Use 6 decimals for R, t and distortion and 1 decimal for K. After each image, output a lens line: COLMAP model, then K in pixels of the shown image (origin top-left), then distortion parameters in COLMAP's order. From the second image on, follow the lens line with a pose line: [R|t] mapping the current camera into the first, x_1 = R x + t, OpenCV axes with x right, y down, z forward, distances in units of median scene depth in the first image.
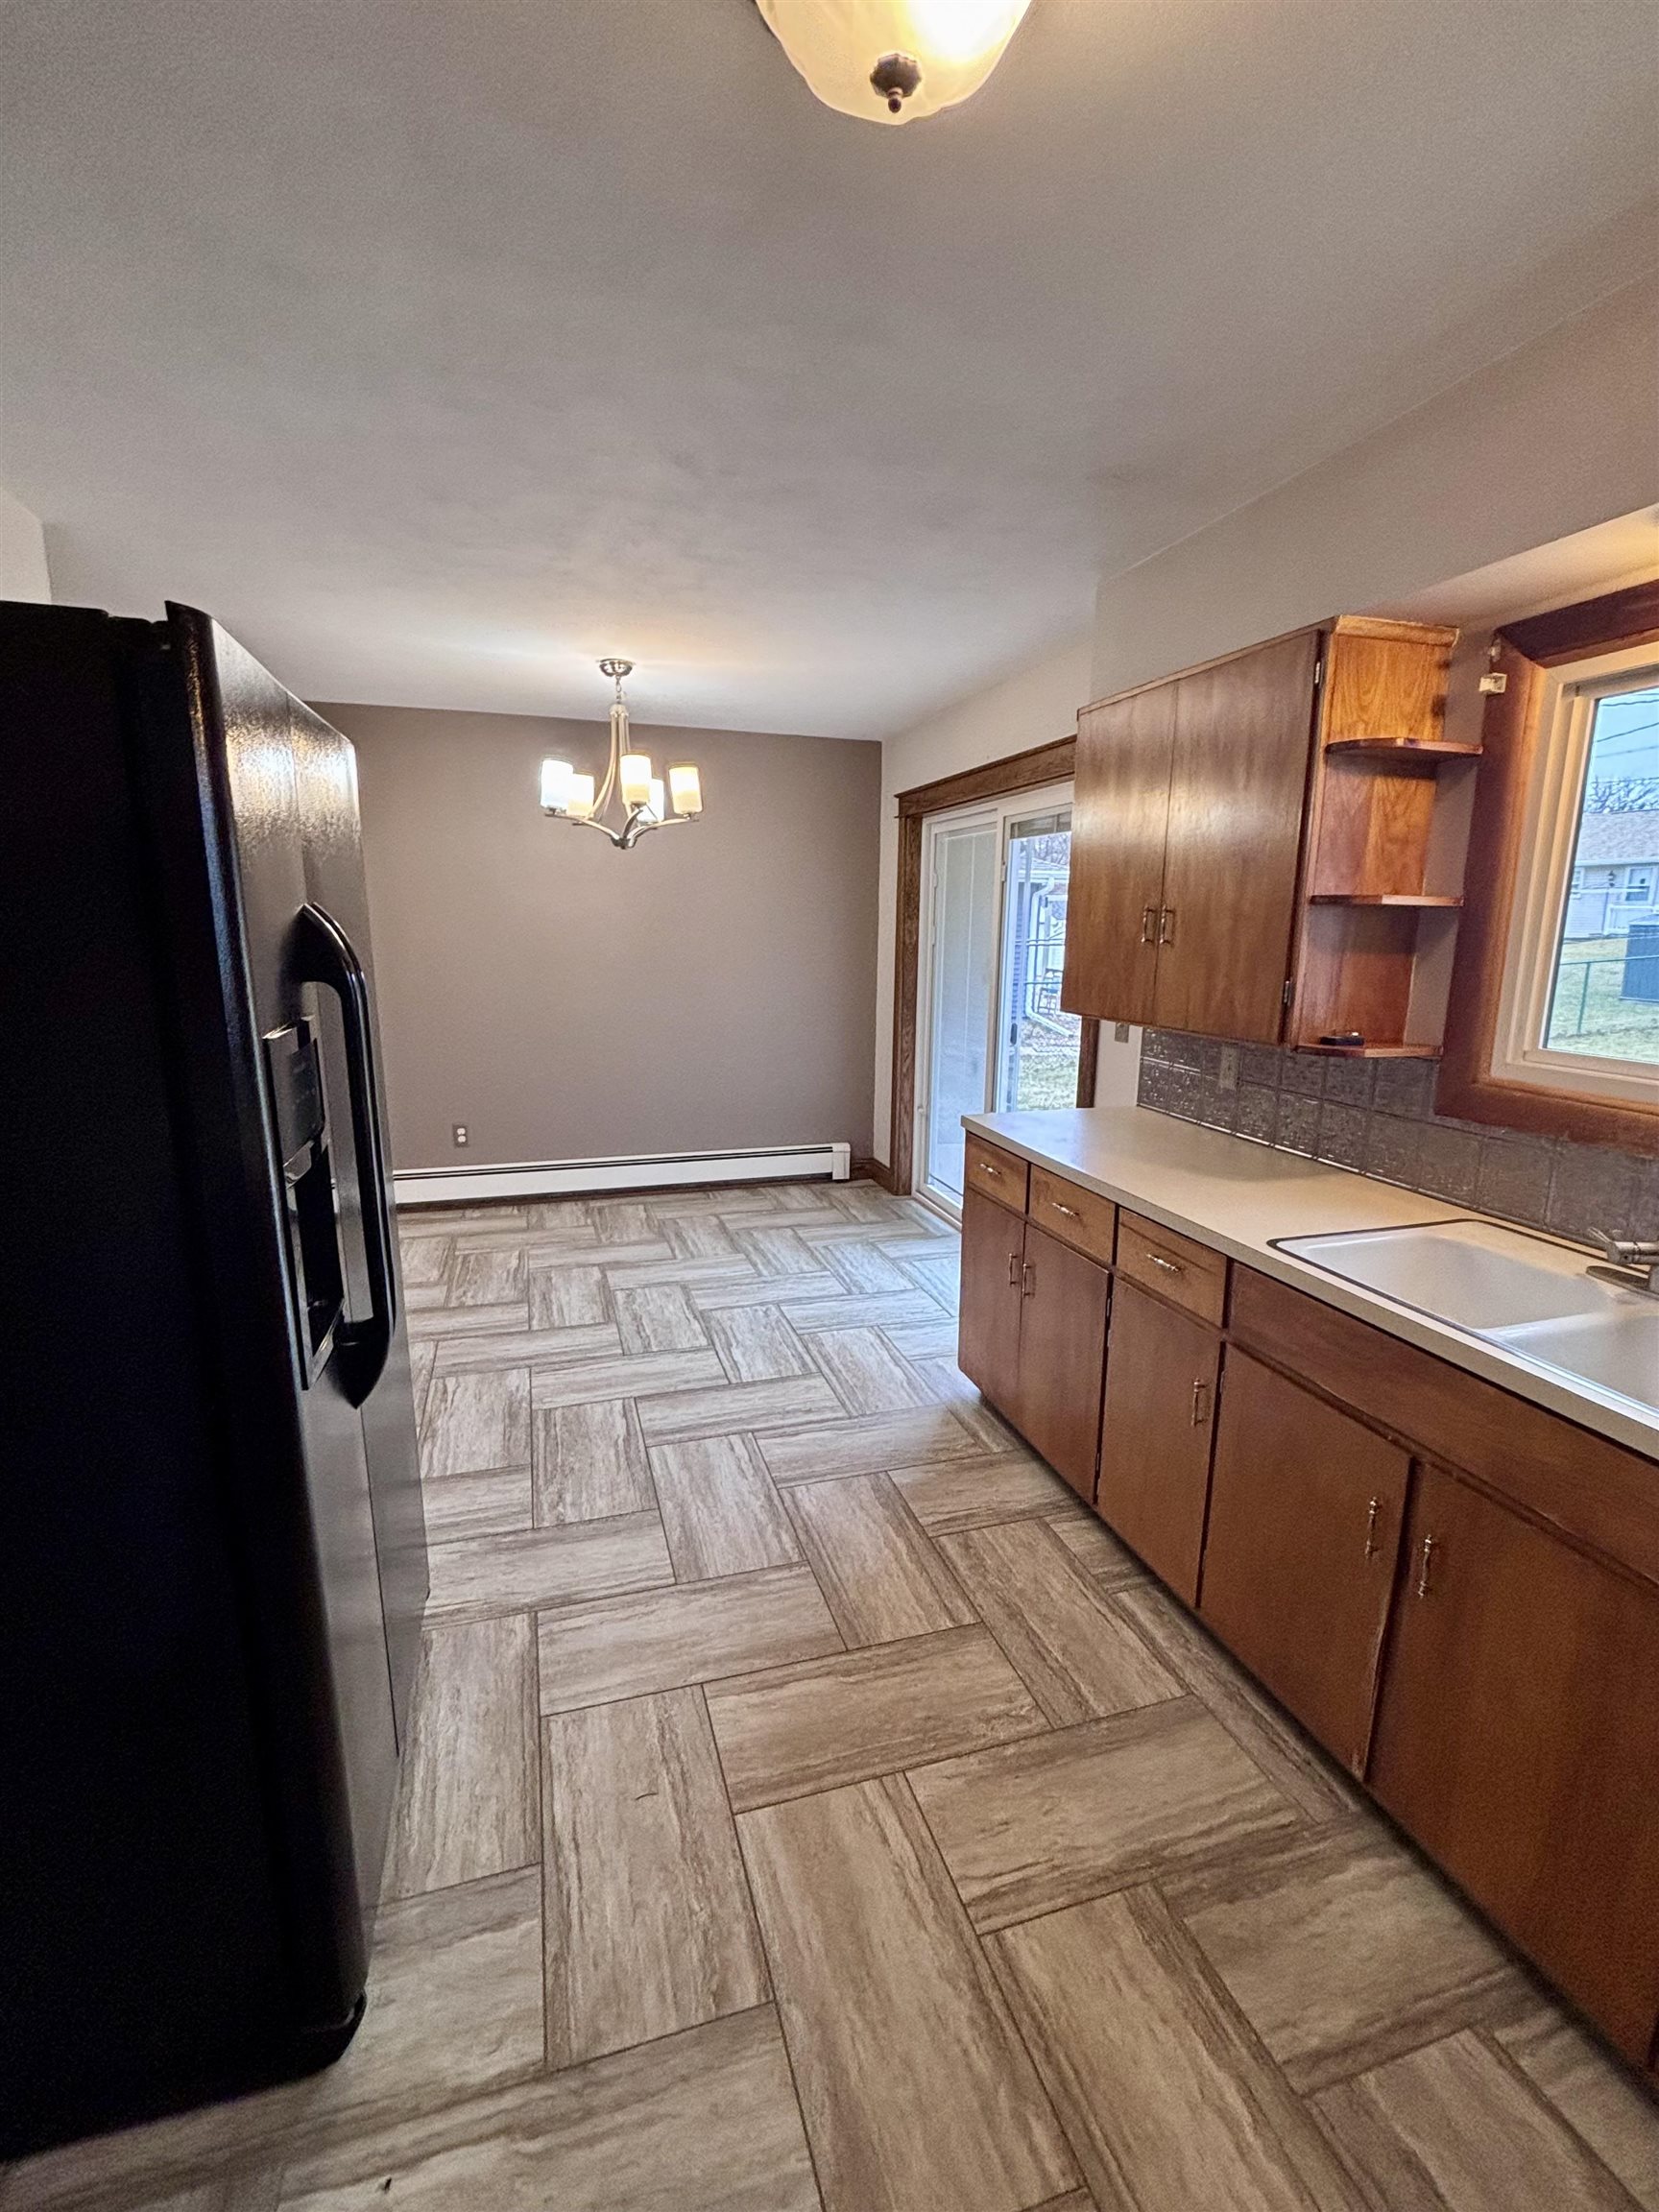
lens RADIAL K [[970.4, 0, 830.4], [0, 970.4, 1143.8], [0, 0, 1]] dist [-0.000082, -0.009902]
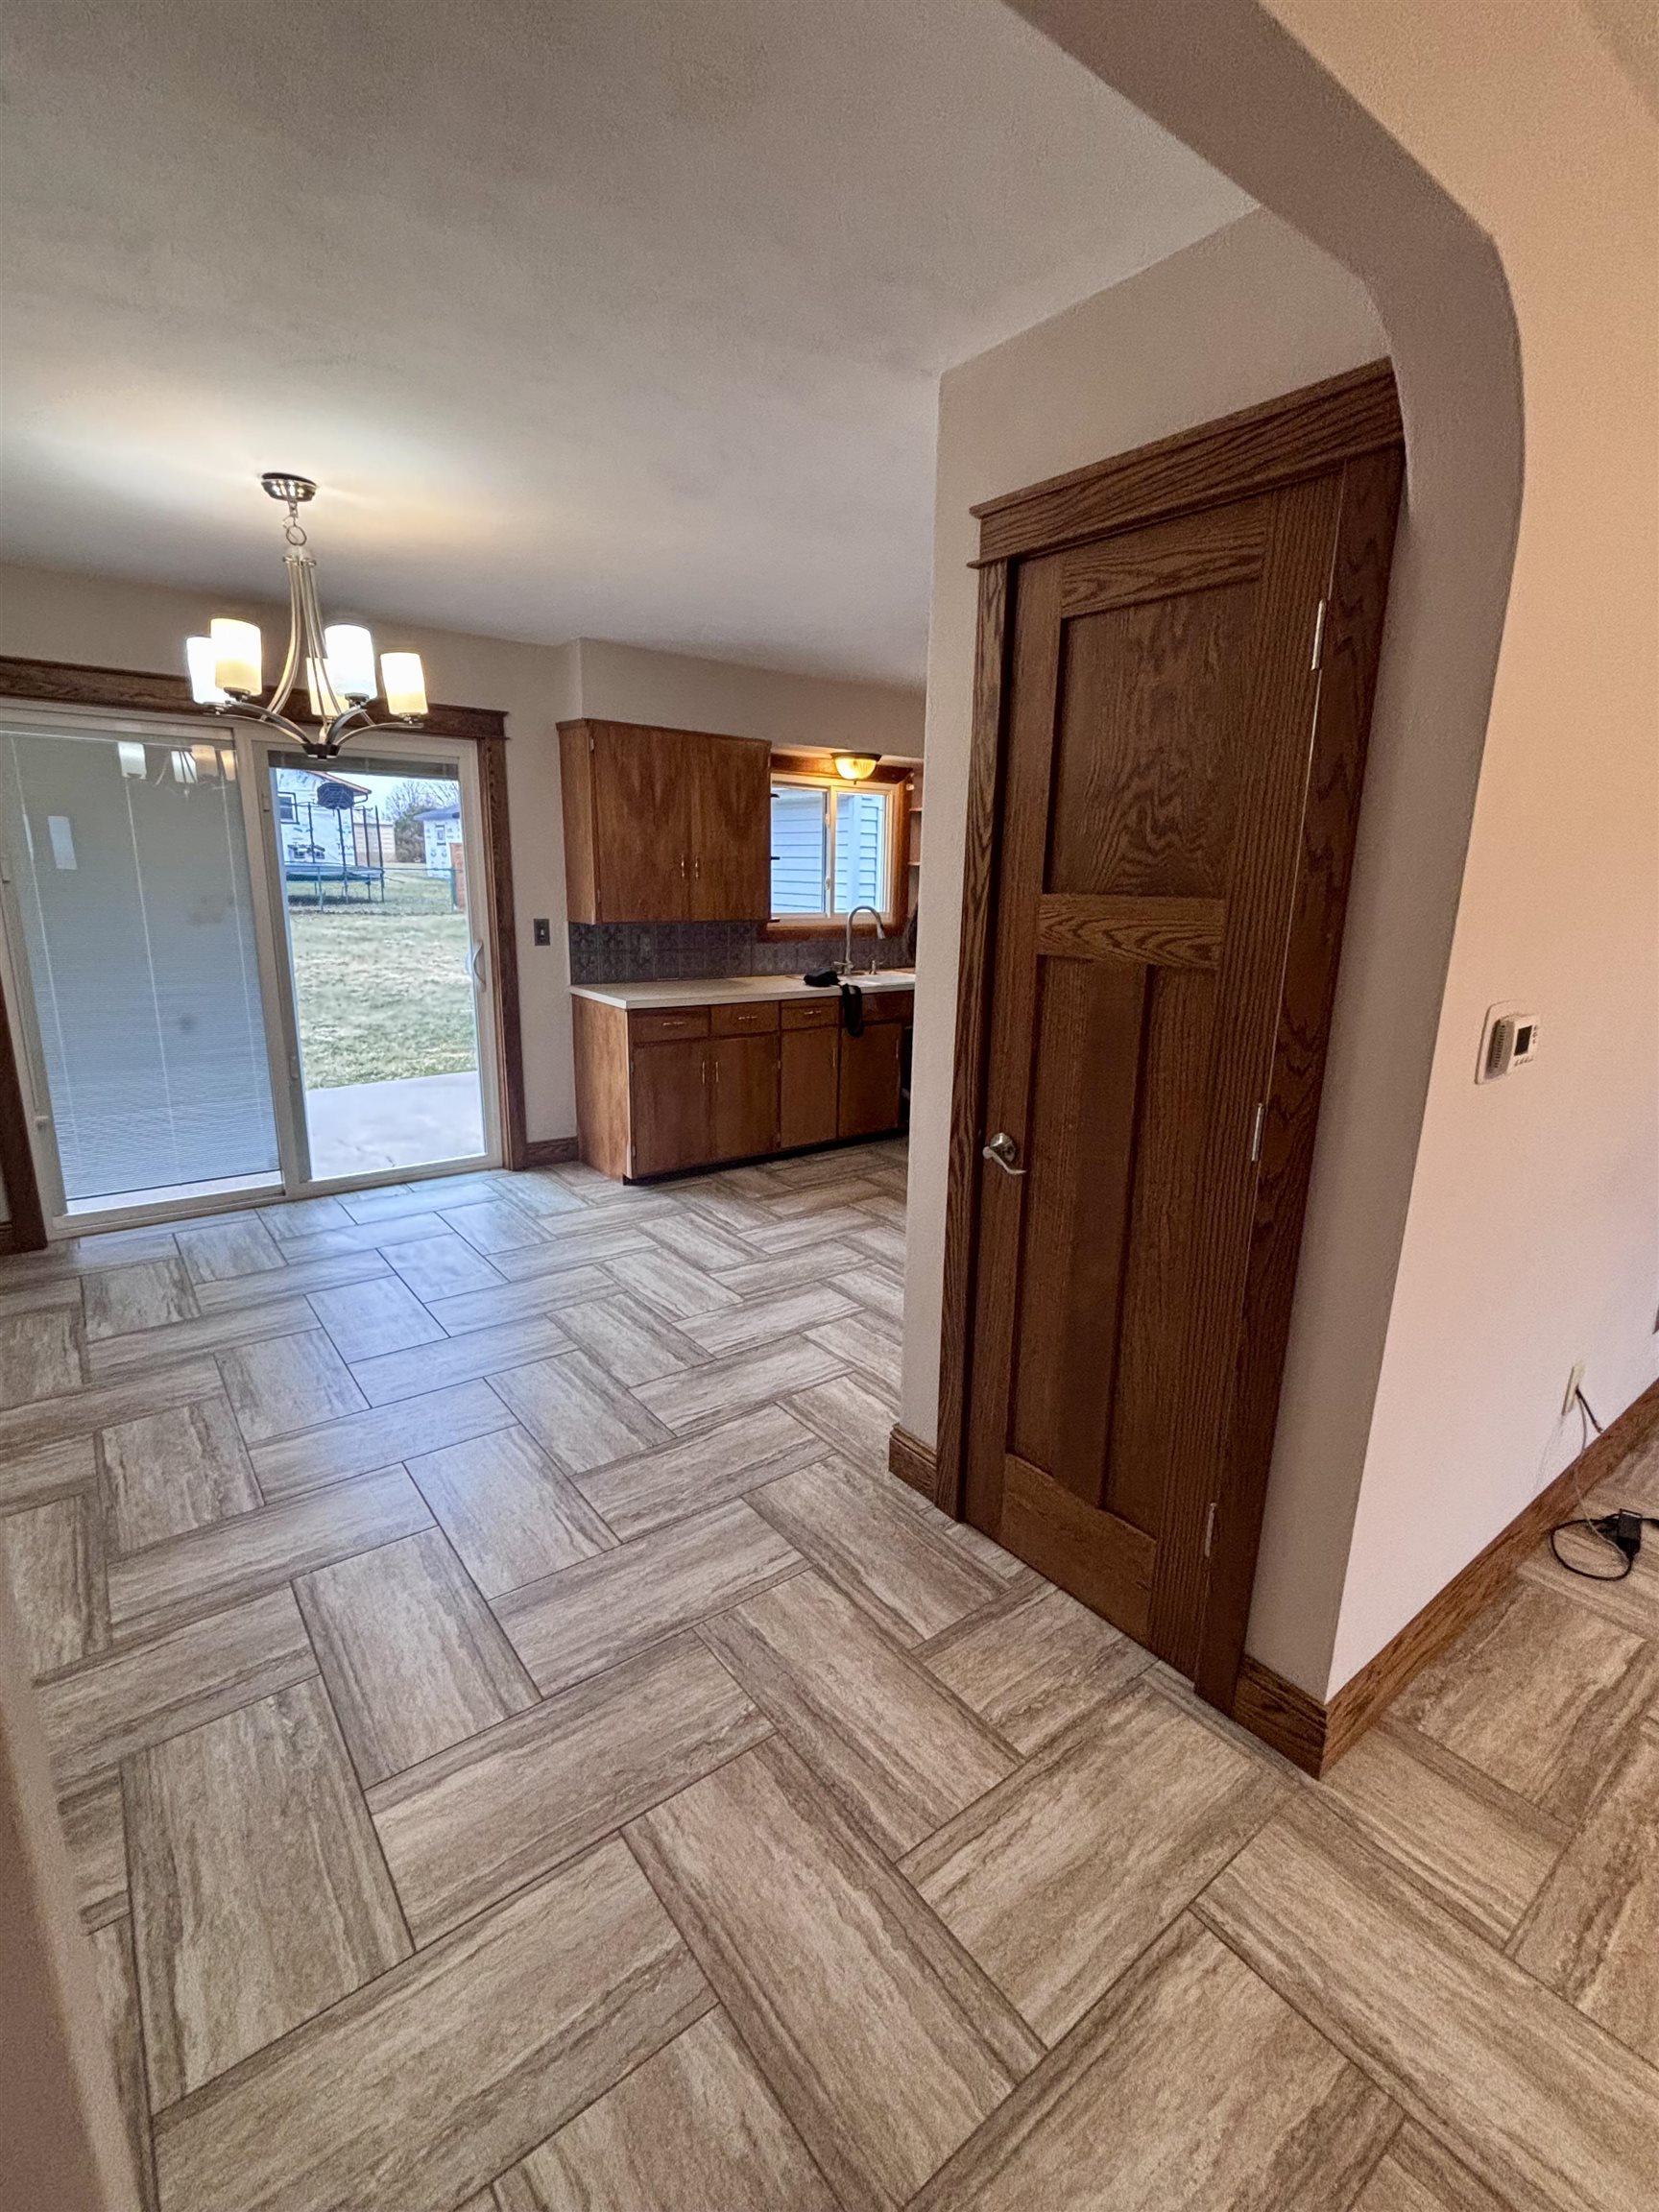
lens RADIAL K [[992.2, 0, 836.0], [0, 992.2, 1106.6], [0, 0, 1]] dist [0.030858, -0.027322]
pose [[-0.350777, -0.237527, 0.905835, -1.437399], [0.183254, 0.931185, 0.315138, -0.311801], [-0.918353, 0.276541, -0.283111, 1.234226]]
